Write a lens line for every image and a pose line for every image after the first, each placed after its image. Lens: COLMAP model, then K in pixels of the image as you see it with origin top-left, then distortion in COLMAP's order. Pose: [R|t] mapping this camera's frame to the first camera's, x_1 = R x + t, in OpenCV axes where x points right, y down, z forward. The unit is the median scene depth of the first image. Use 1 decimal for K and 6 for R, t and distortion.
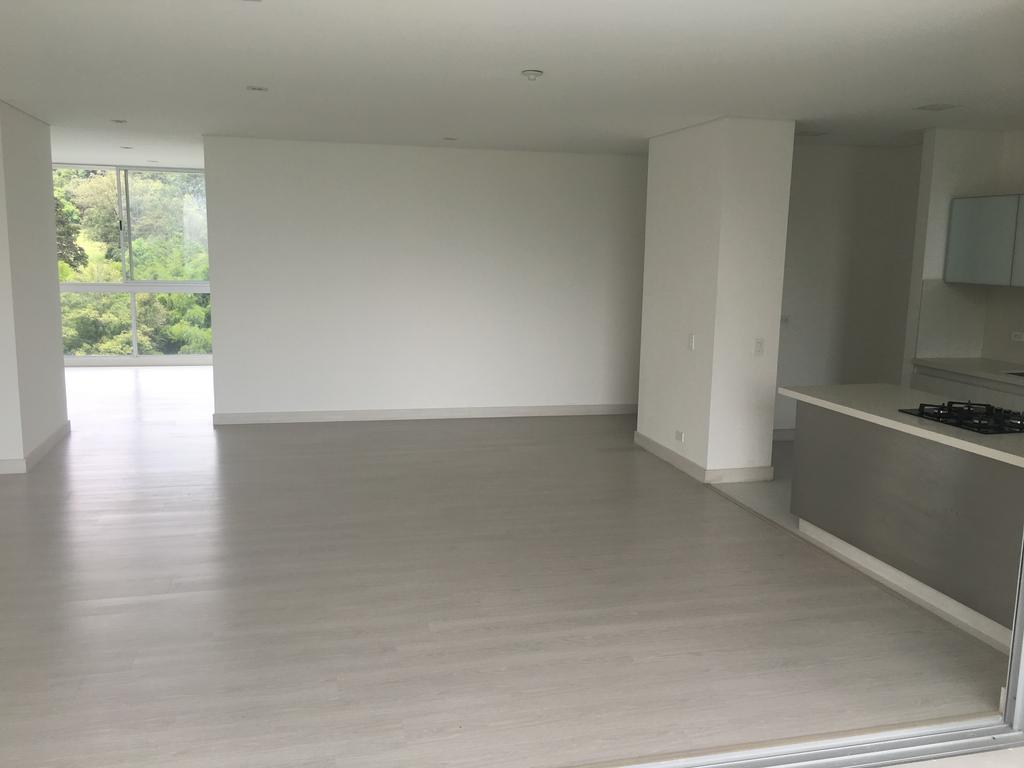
lens RADIAL K [[864.1, 0, 512.0], [0, 864.1, 384.0], [0, 0, 1]] dist [0.141166, -0.013484]
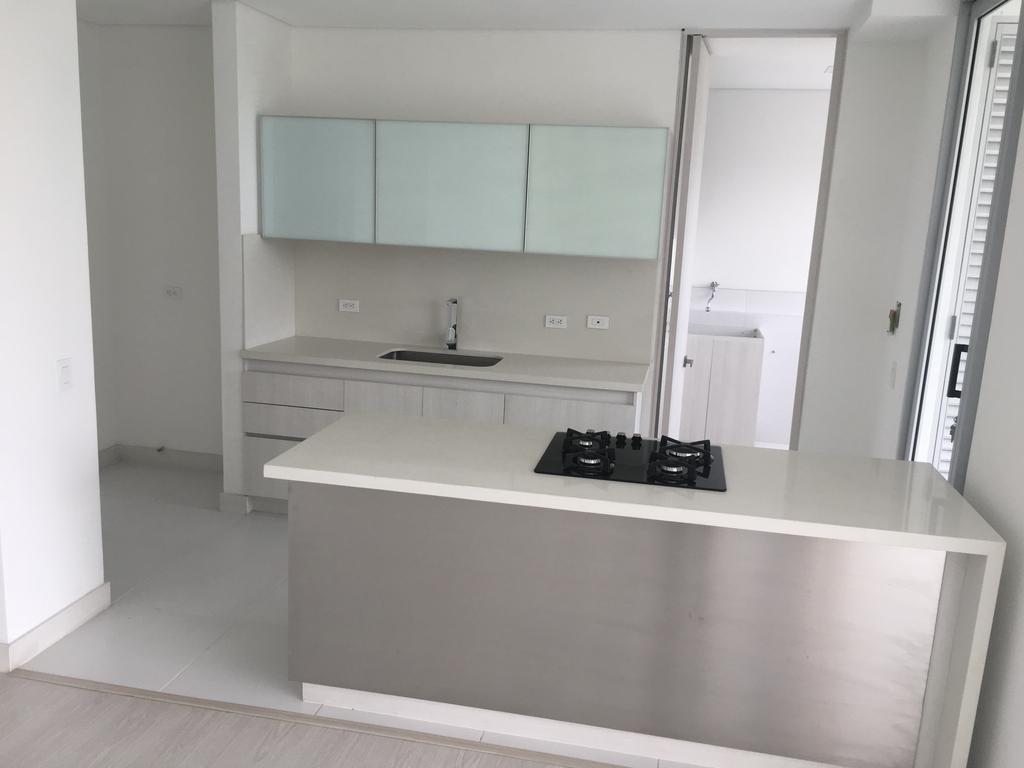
lens RADIAL K [[867.1, 0, 512.0], [0, 867.1, 384.0], [0, 0, 1]] dist [0.000407, -0.012310]
pose [[0.424785, -0.188289, 0.885497, -0.054356], [0.109821, 0.981626, 0.156046, -0.086326], [-0.898609, 0.030960, 0.437658, 0.536854]]
